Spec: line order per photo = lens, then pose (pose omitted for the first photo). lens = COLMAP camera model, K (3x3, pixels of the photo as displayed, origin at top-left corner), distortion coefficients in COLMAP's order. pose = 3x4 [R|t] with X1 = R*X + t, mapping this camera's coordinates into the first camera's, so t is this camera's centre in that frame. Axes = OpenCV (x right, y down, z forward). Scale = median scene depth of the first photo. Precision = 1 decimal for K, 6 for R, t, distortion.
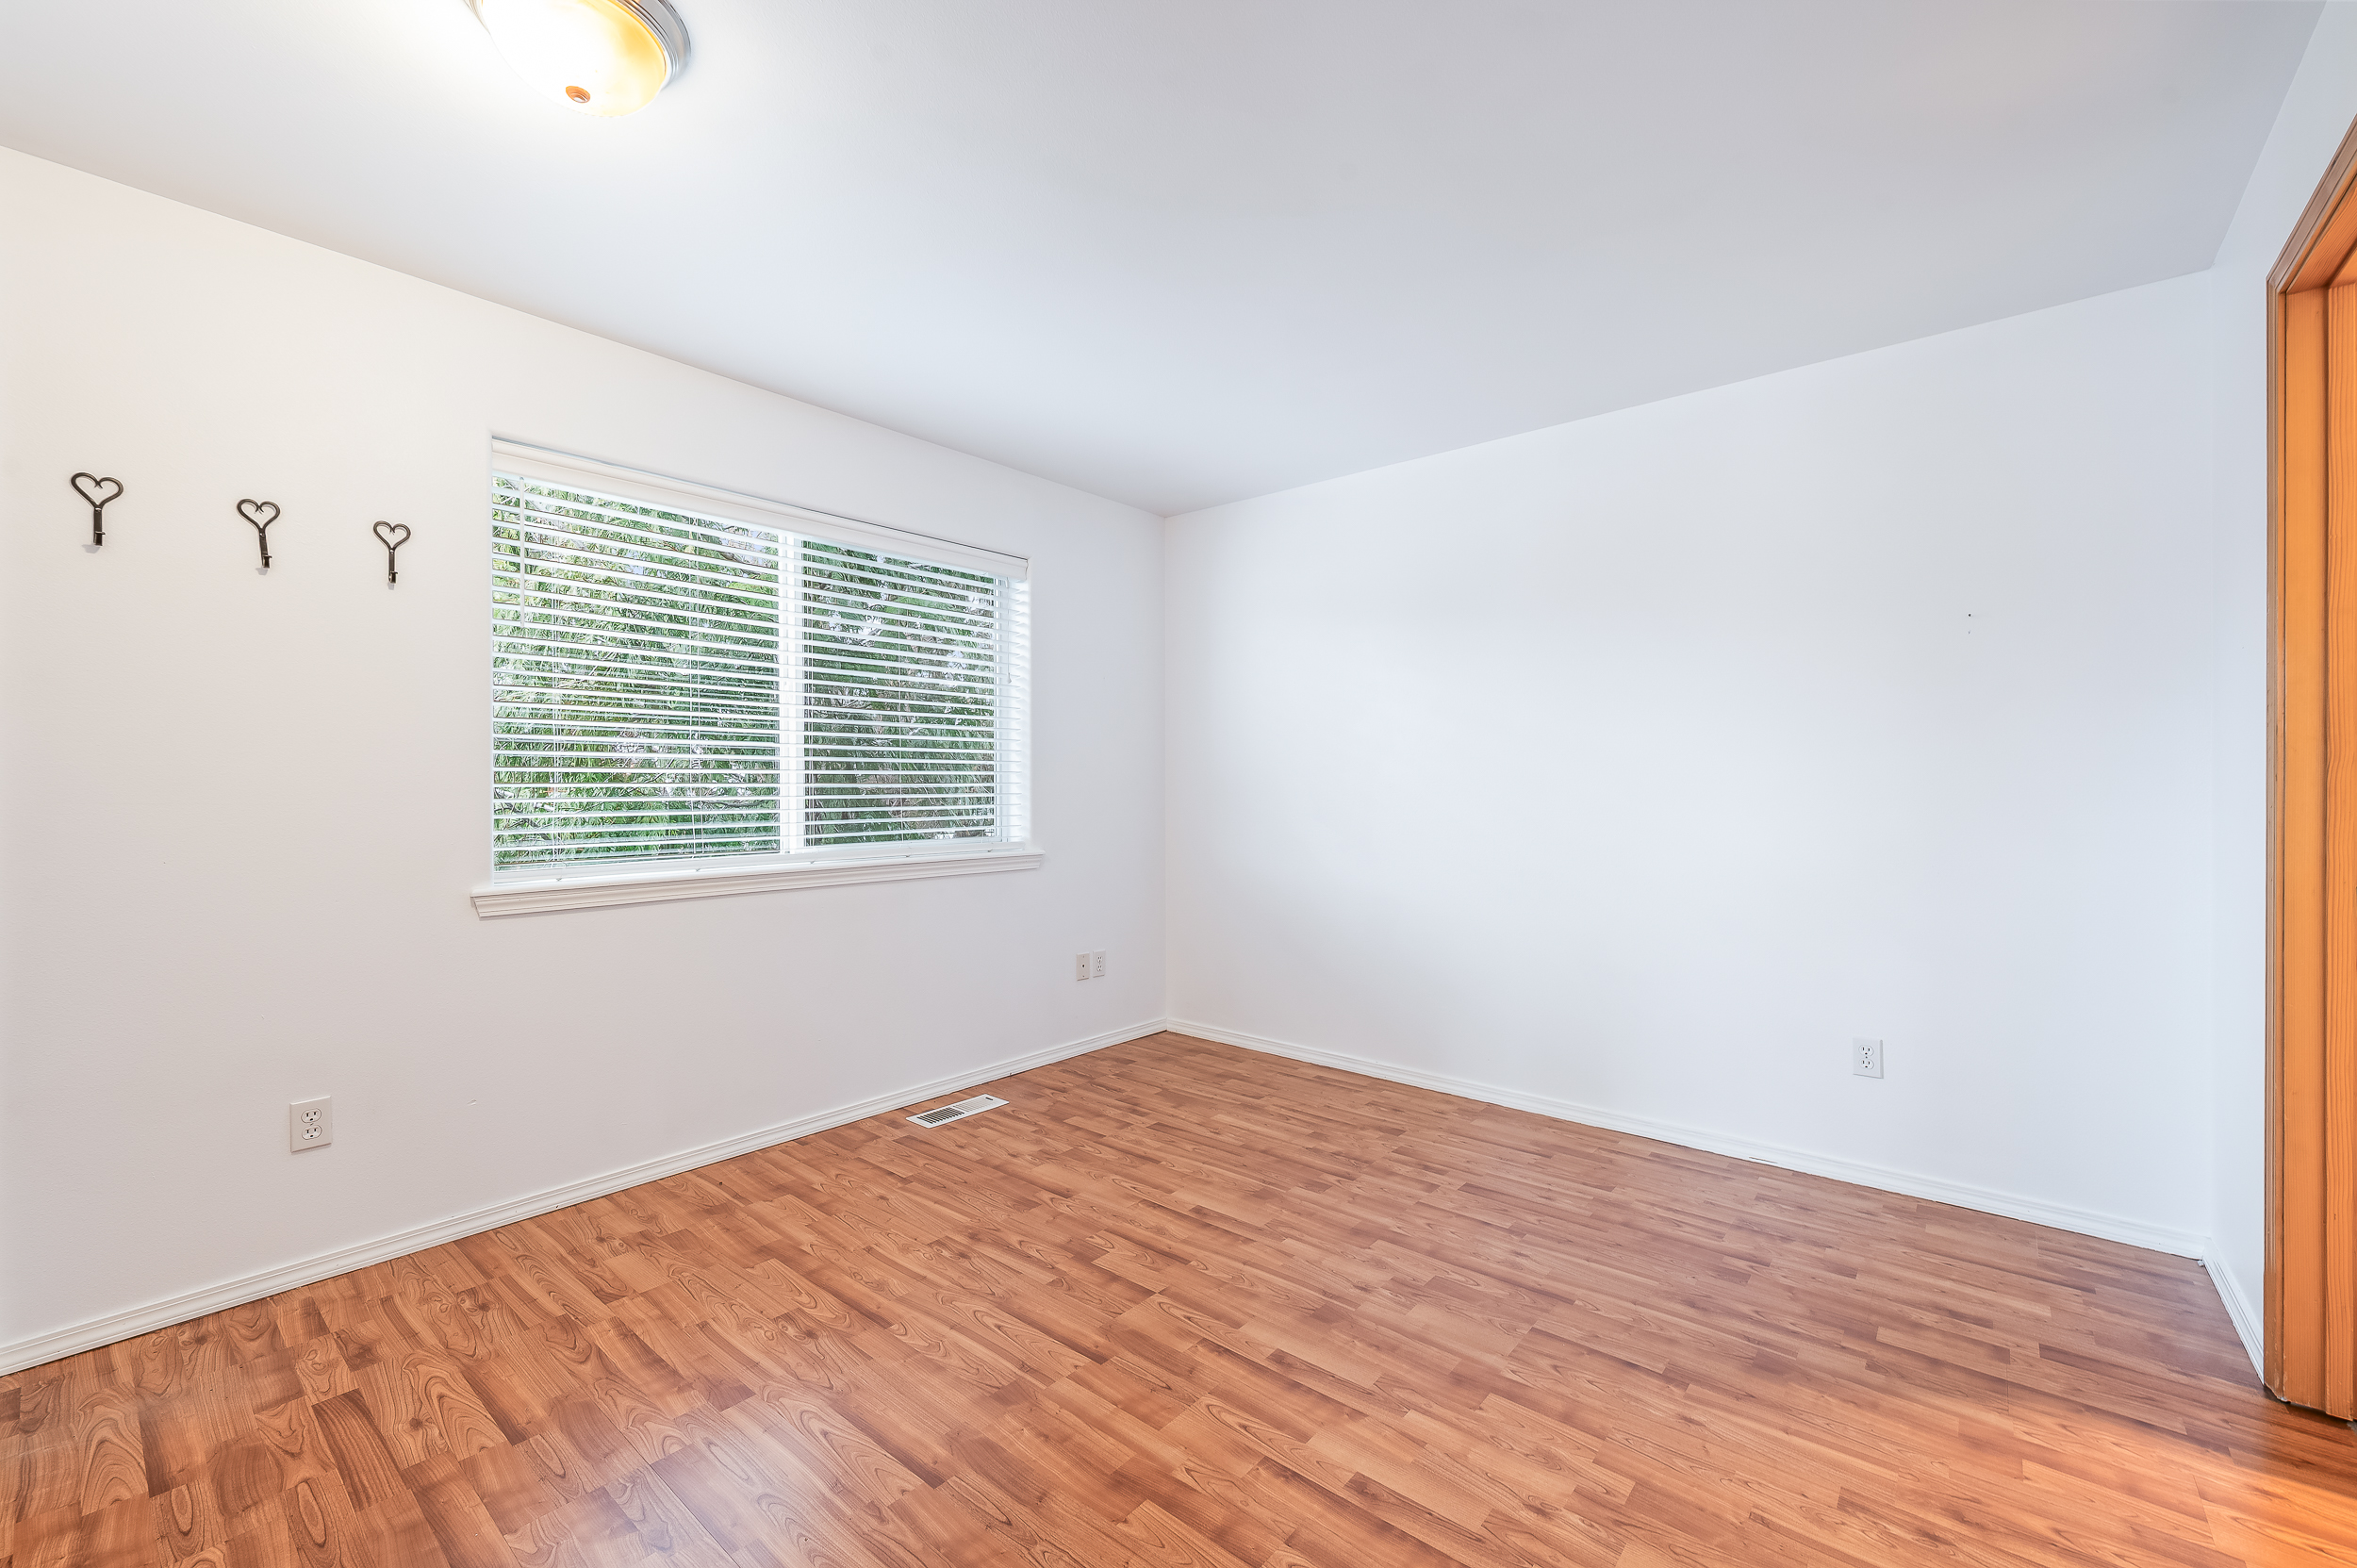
lens RADIAL K [[927.1, 0, 1184.3], [0, 927.1, 786.6], [0, 0, 1]] dist [0.000091, 0.000116]
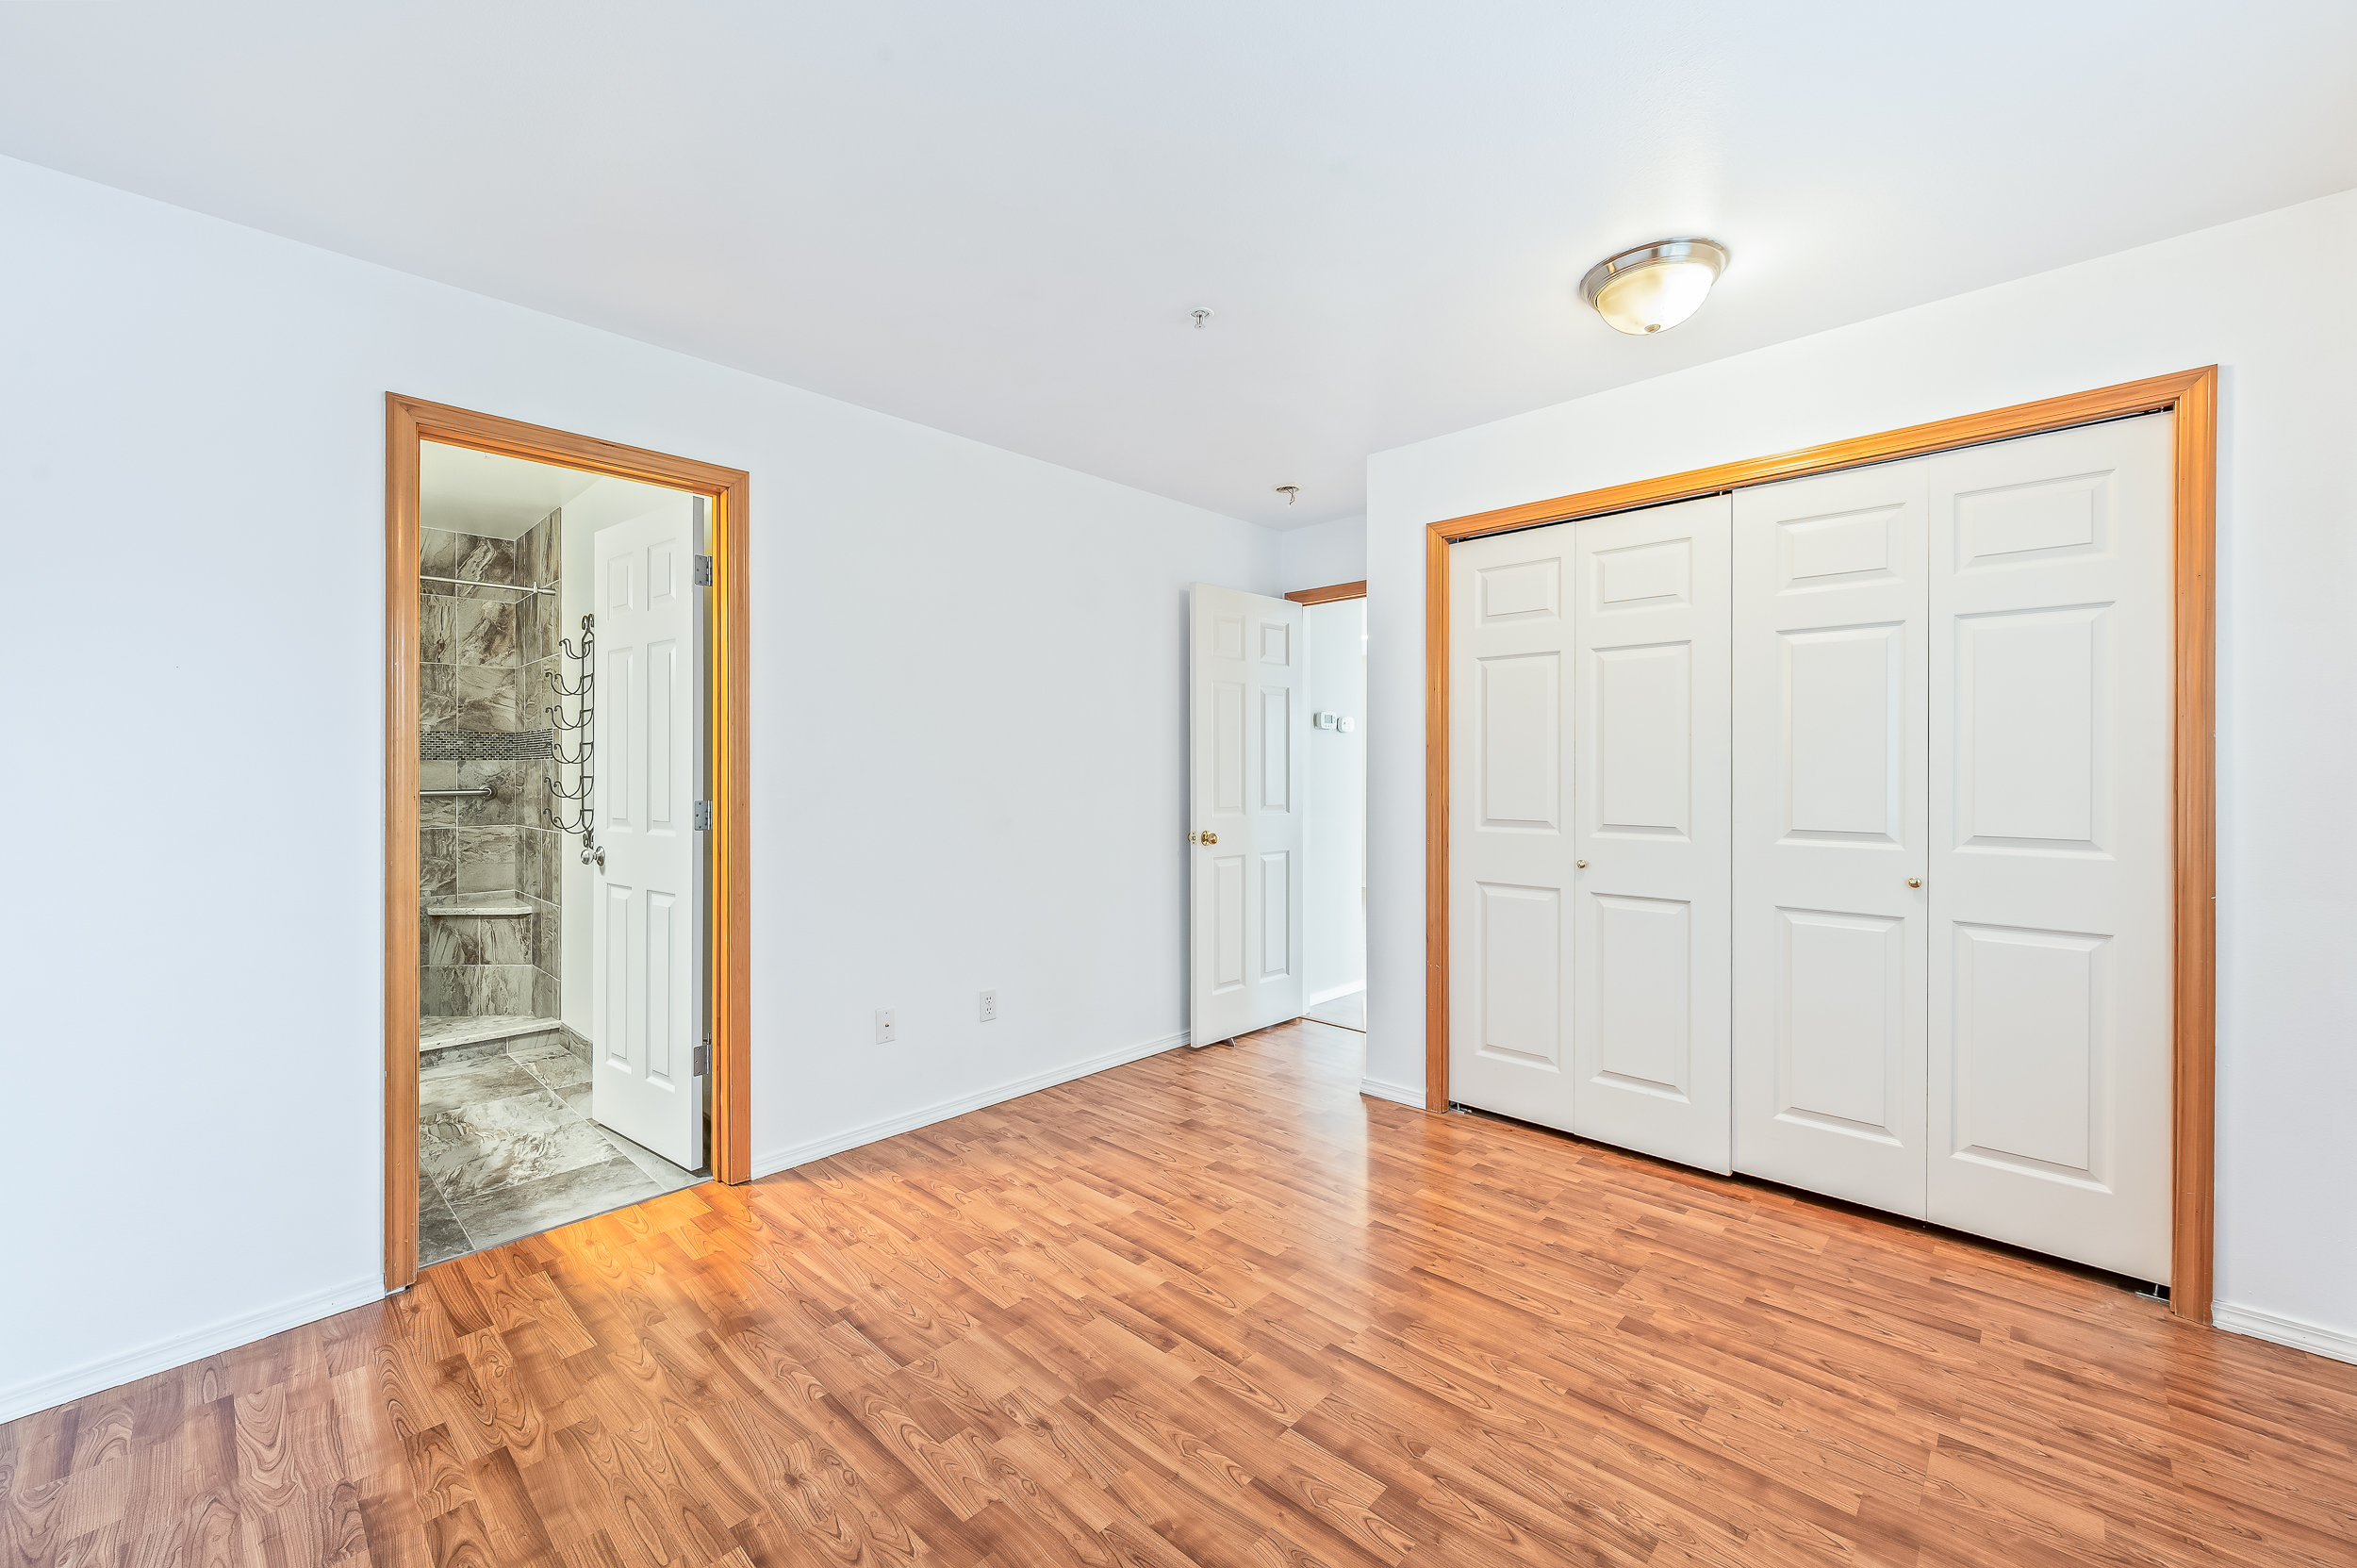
lens RADIAL K [[927.1, 0, 1184.3], [0, 927.1, 786.6], [0, 0, 1]] dist [0.000091, 0.000116]
pose [[-0.998279, 0.002673, 0.058587, 0.016771], [0.003779, 0.999817, 0.018767, -0.056801], [-0.058526, 0.018956, -0.998106, 2.031856]]
